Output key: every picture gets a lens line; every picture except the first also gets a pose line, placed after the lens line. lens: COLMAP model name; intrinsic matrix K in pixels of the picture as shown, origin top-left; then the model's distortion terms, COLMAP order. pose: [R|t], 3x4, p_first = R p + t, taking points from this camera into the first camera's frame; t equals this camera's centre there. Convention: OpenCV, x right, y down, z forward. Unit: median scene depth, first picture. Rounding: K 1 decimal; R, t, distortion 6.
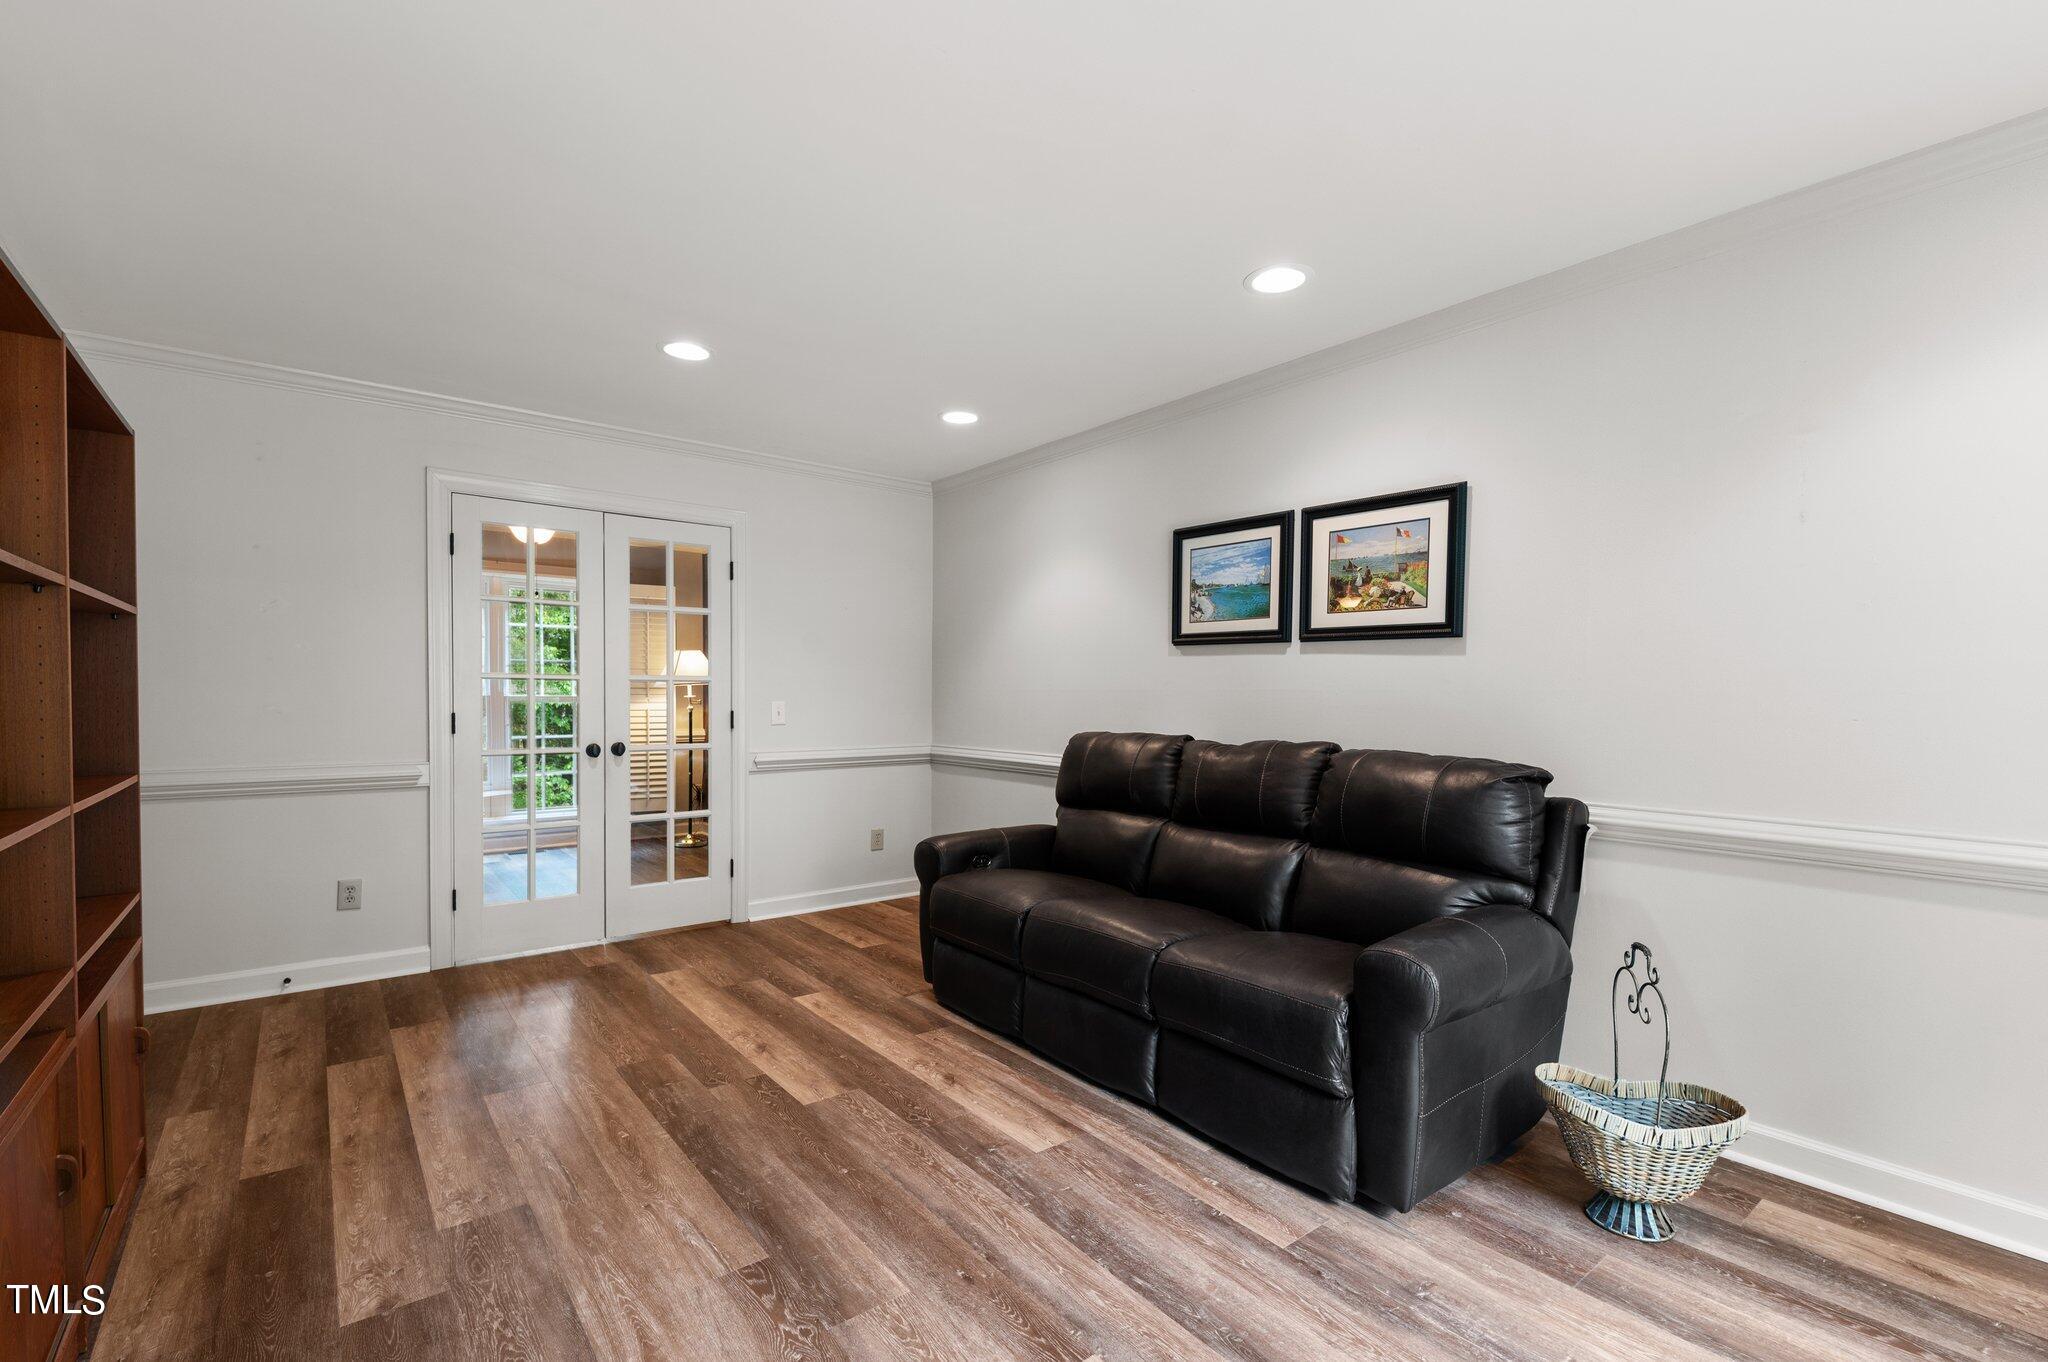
lens RADIAL K [[880.9, 0, 1006.2], [0, 880.9, 693.8], [0, 0, 1]] dist [0.013847, -0.016619]
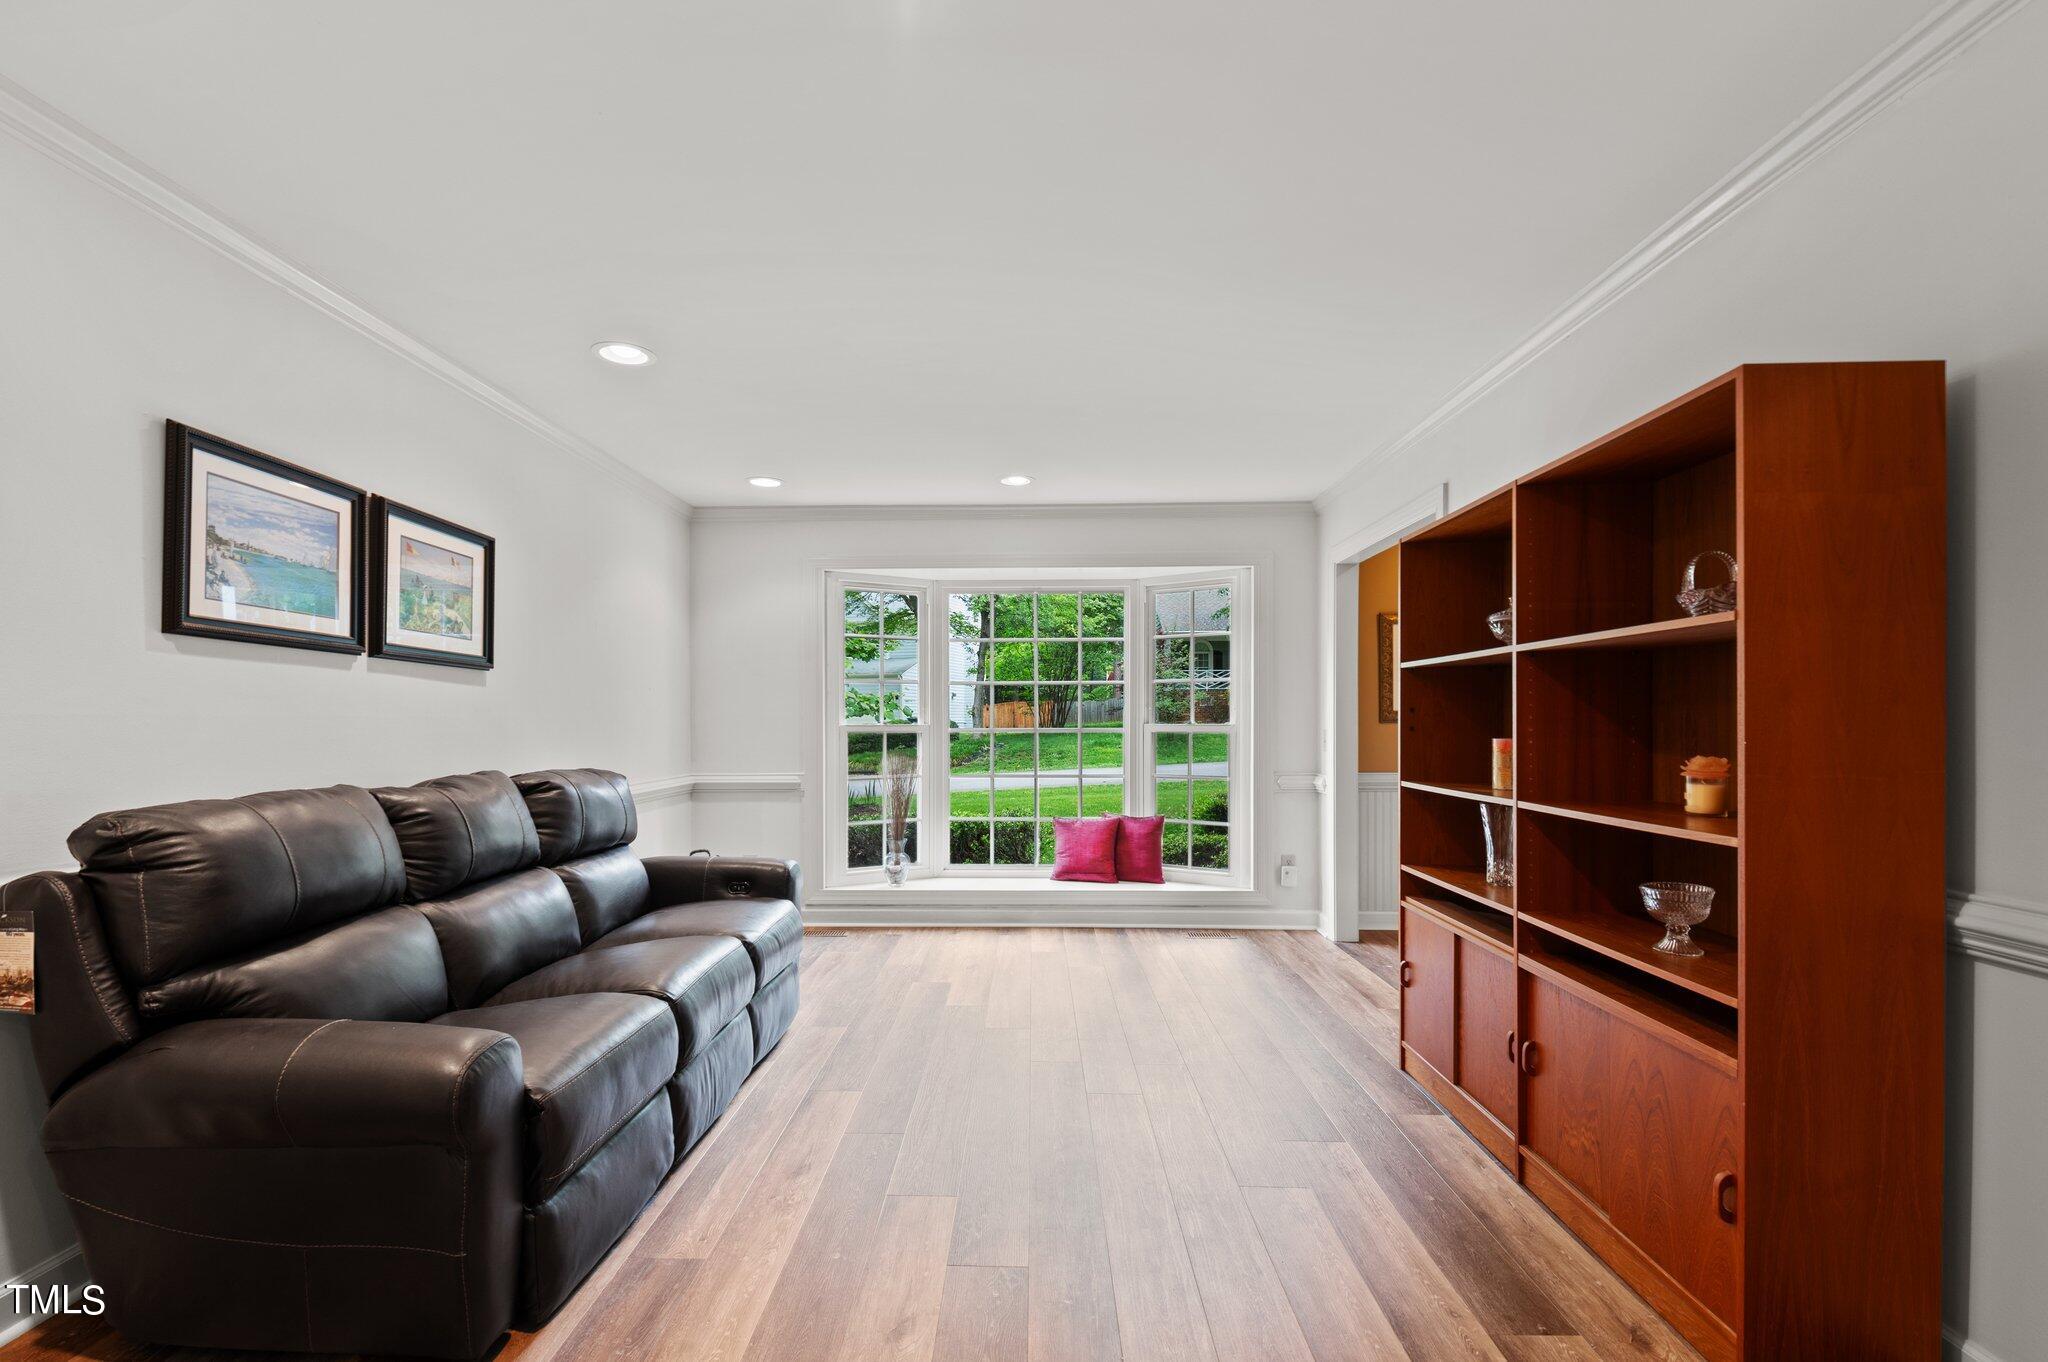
lens RADIAL K [[880.9, 0, 1006.2], [0, 880.9, 693.8], [0, 0, 1]] dist [0.013847, -0.016619]
pose [[-0.769961, 0.012118, 0.637976, -0.668264], [-0.005008, 0.999674, -0.025032, -0.008708], [-0.638071, -0.022468, -0.769650, 1.331159]]
